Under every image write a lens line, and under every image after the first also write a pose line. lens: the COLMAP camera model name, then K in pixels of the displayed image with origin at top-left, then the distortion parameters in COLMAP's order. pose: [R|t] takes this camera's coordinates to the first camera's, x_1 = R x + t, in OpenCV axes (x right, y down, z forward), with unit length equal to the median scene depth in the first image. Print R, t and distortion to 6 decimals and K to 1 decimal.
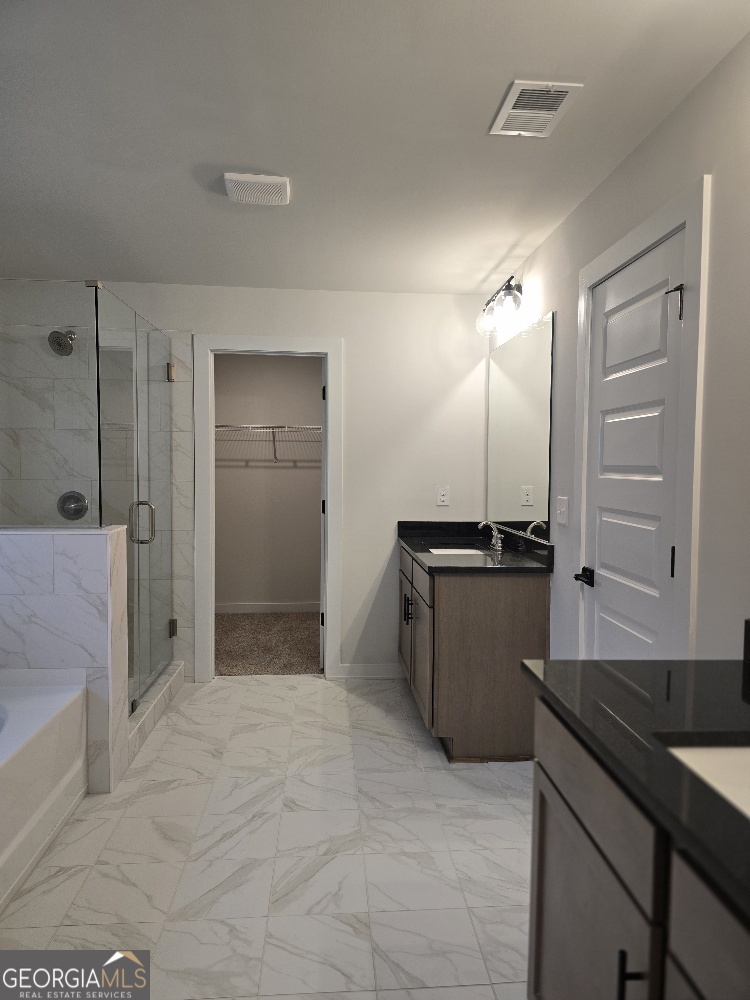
lens RADIAL K [[665.6, 0, 379.1], [0, 665.6, 499.0], [0, 0, 1]] dist [0.068234, -0.064461]
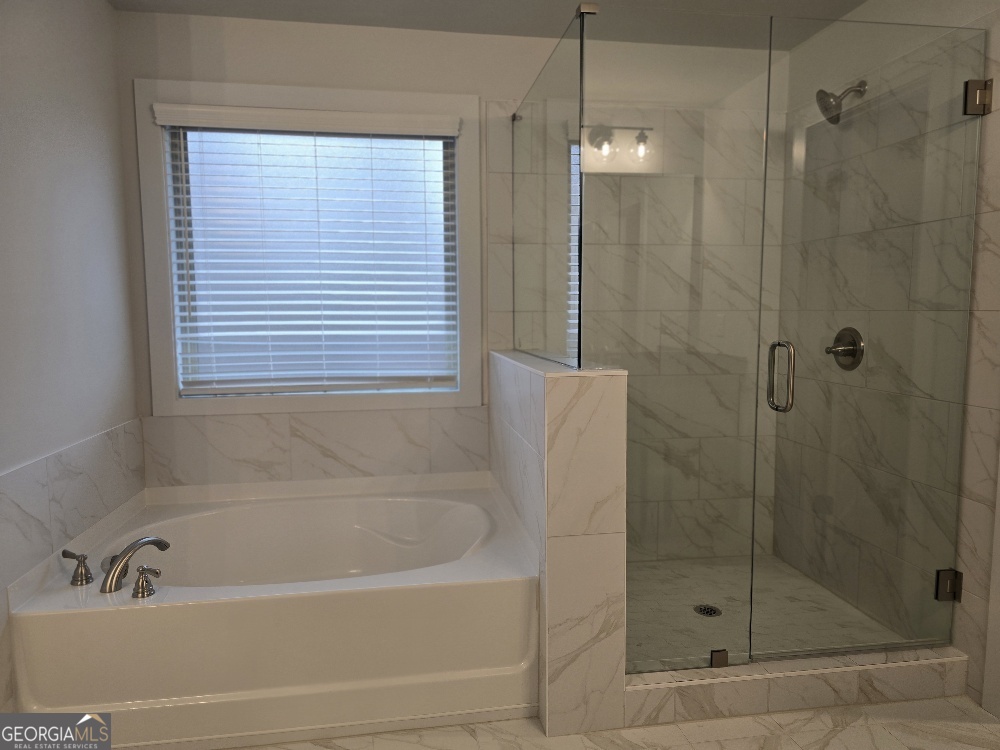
lens RADIAL K [[665.6, 0, 497.4], [0, 665.6, 373.6], [0, 0, 1]] dist [0.068234, -0.064461]
pose [[0.079205, 0.079007, -0.993723, 0.187048], [-0.047441, 0.996024, 0.075409, 0.000170], [0.995729, 0.041170, 0.082638, 0.585016]]
